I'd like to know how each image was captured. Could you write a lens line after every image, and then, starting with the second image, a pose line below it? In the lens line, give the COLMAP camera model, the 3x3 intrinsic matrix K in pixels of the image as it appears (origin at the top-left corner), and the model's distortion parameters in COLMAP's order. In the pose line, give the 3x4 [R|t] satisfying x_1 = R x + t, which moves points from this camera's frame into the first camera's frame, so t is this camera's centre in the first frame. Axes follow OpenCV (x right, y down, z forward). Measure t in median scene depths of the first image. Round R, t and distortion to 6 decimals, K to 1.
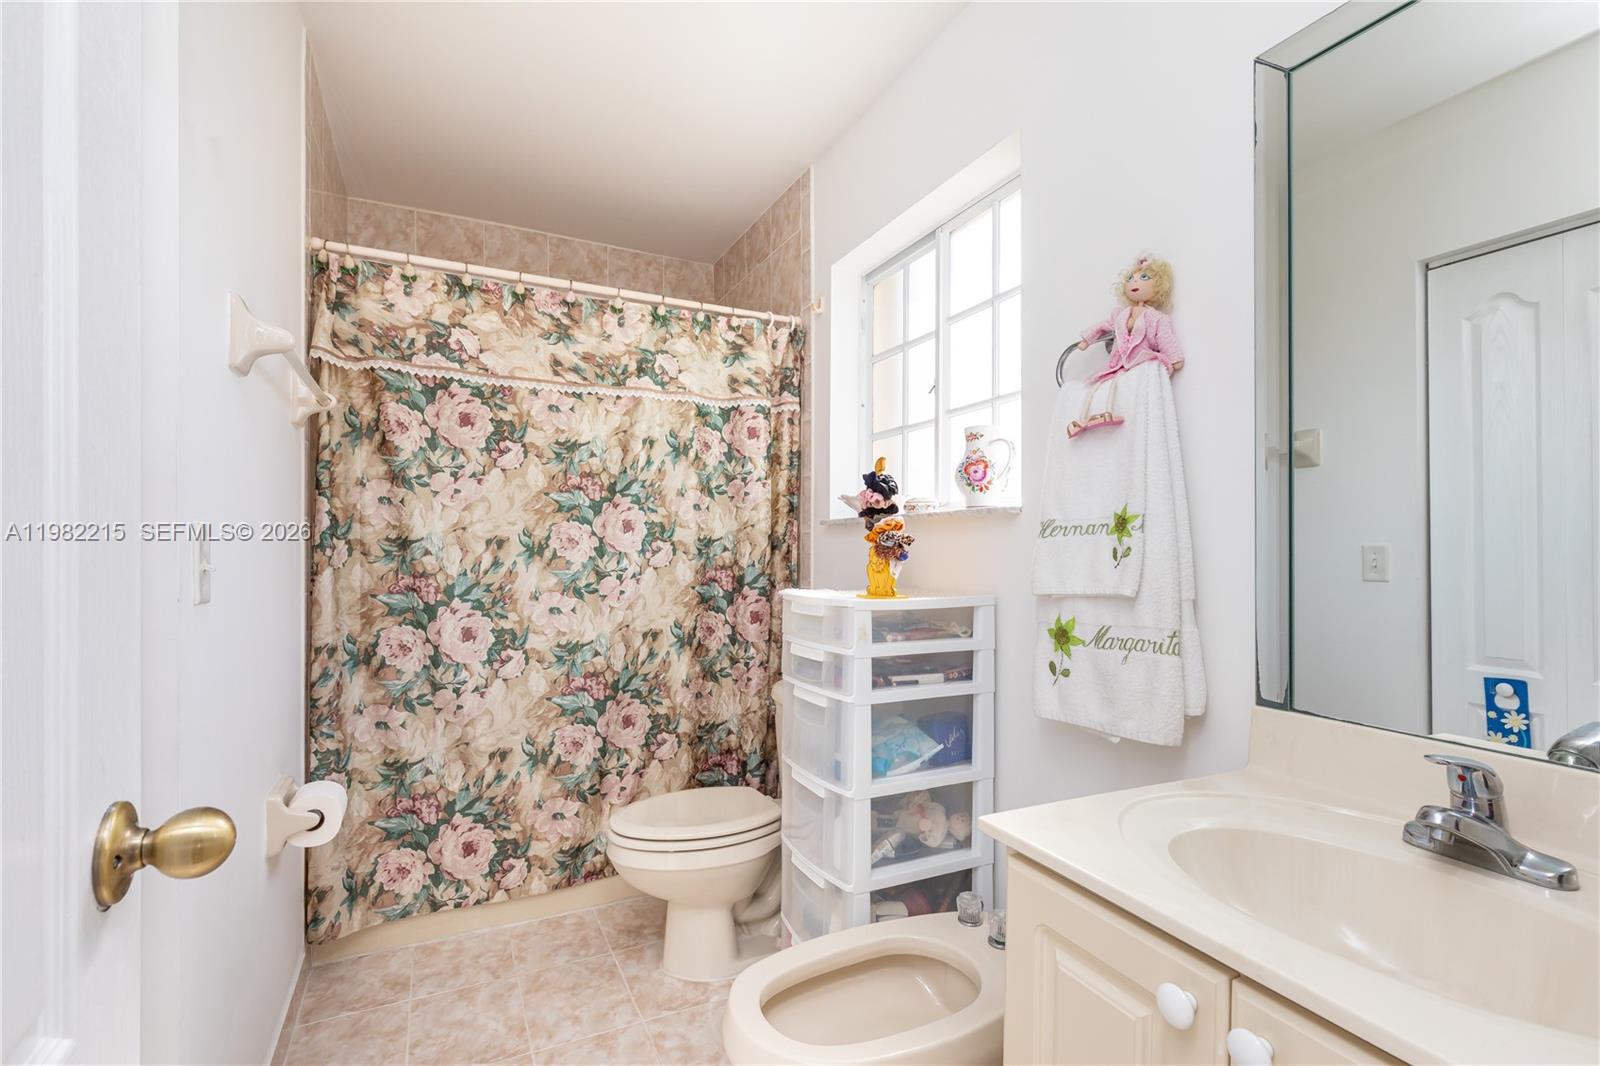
lens RADIAL K [[723.5, 0, 788.4], [0, 723.5, 550.3], [0, 0, 1]] dist [0.007032, -0.002339]
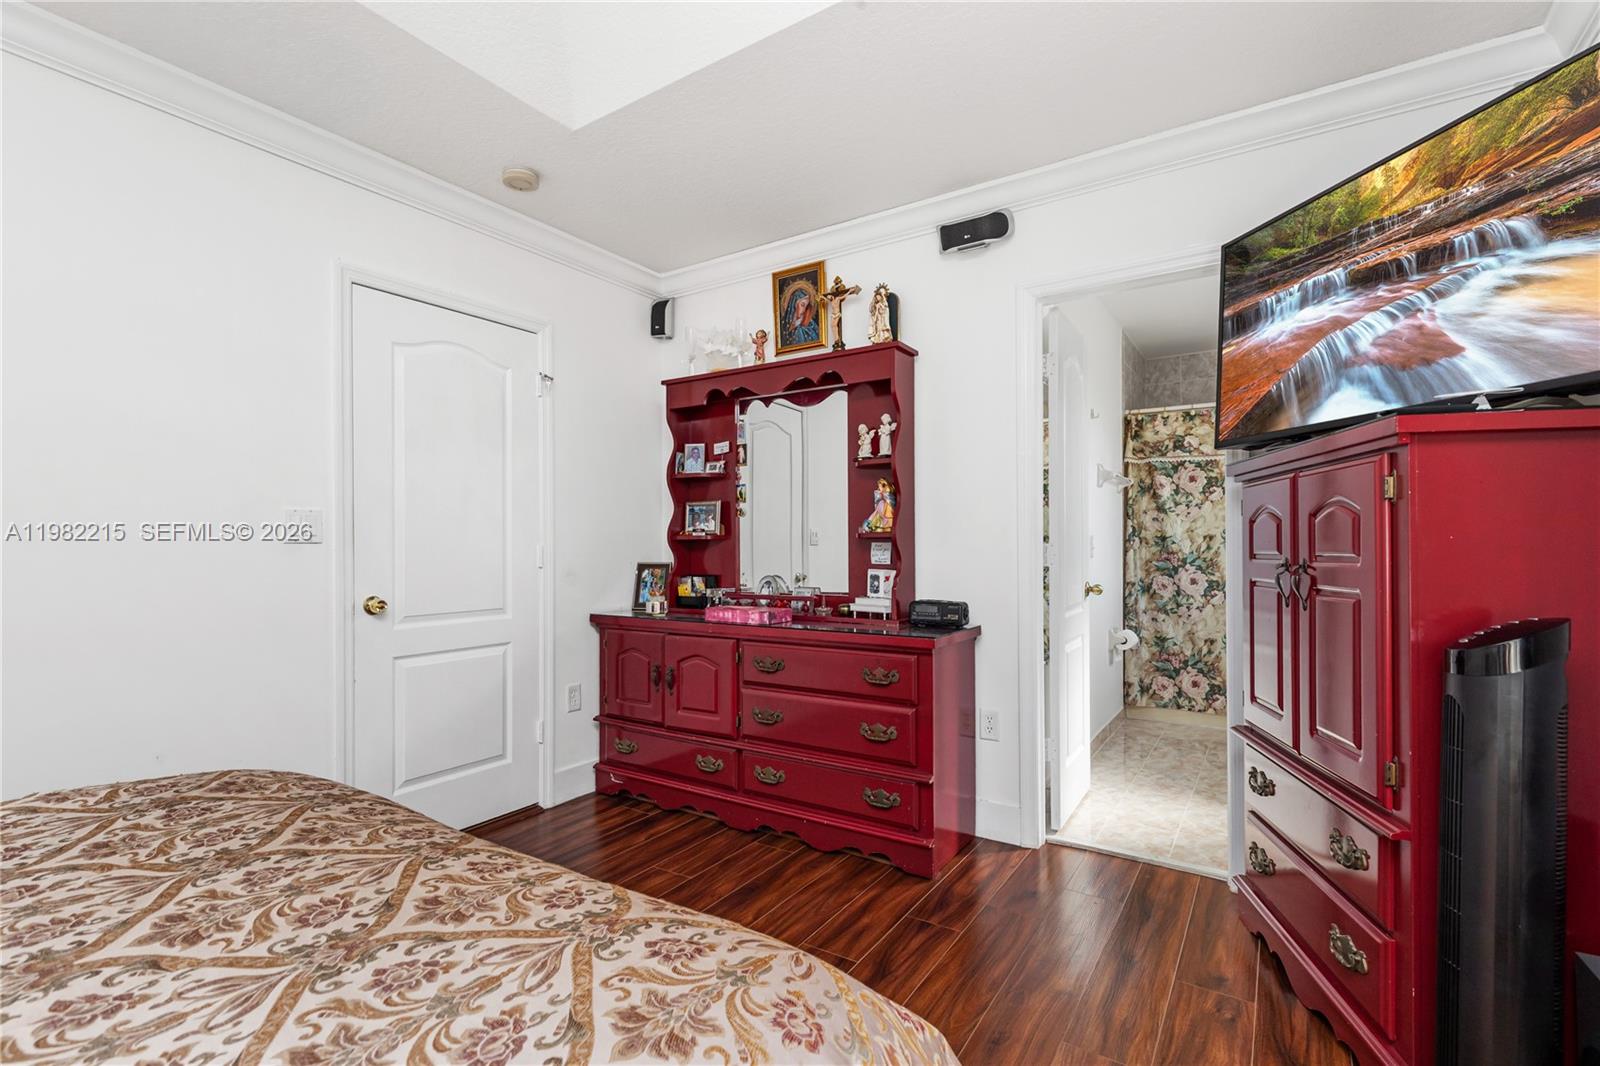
lens RADIAL K [[723.5, 0, 795.7], [0, 723.5, 546.8], [0, 0, 1]] dist [0.007032, -0.002339]
pose [[0.512205, -0.001409, -0.858862, 0.790427], [0.006186, 0.999979, 0.002049, 0.004293], [0.858841, -0.006362, 0.512203, -1.091484]]
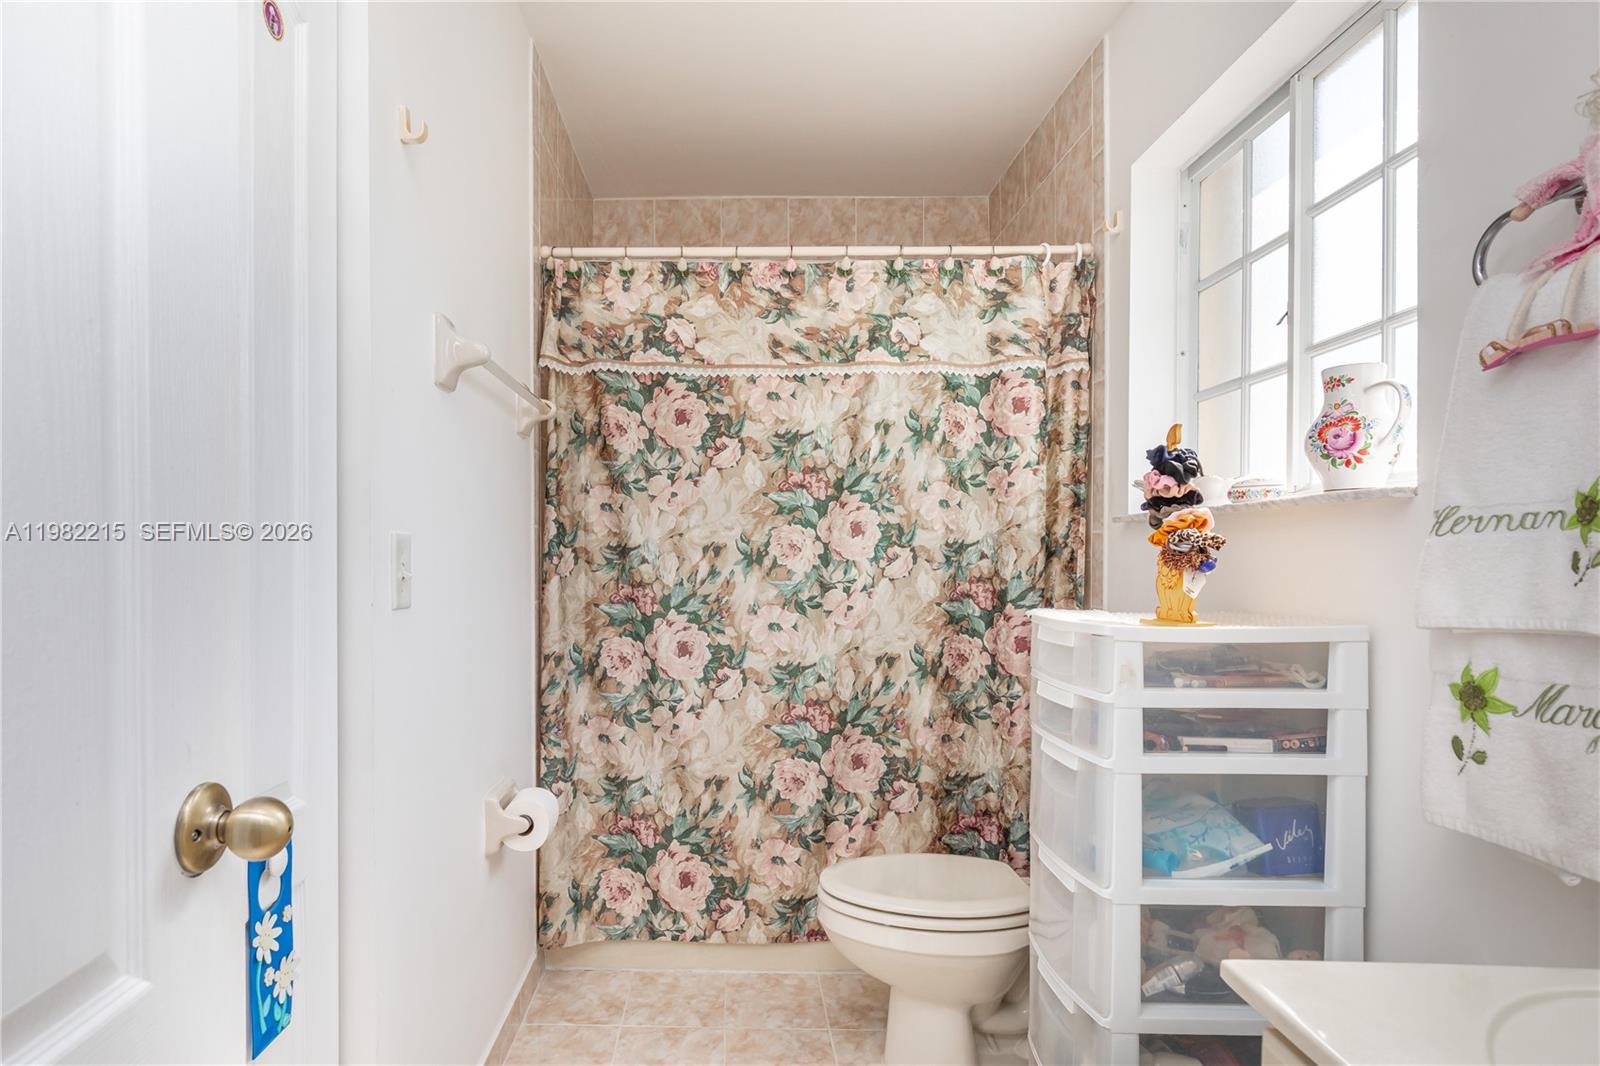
lens RADIAL K [[858.1, 0, 712.2], [0, 858.1, 569.0], [0, 0, 1]] dist [0.004333, -0.005159]
pose [[0.890158, 0.003613, -0.455638, 0.091451], [0.002067, 0.999926, 0.011966, 0.000608], [0.455648, -0.011594, 0.890085, 0.043450]]
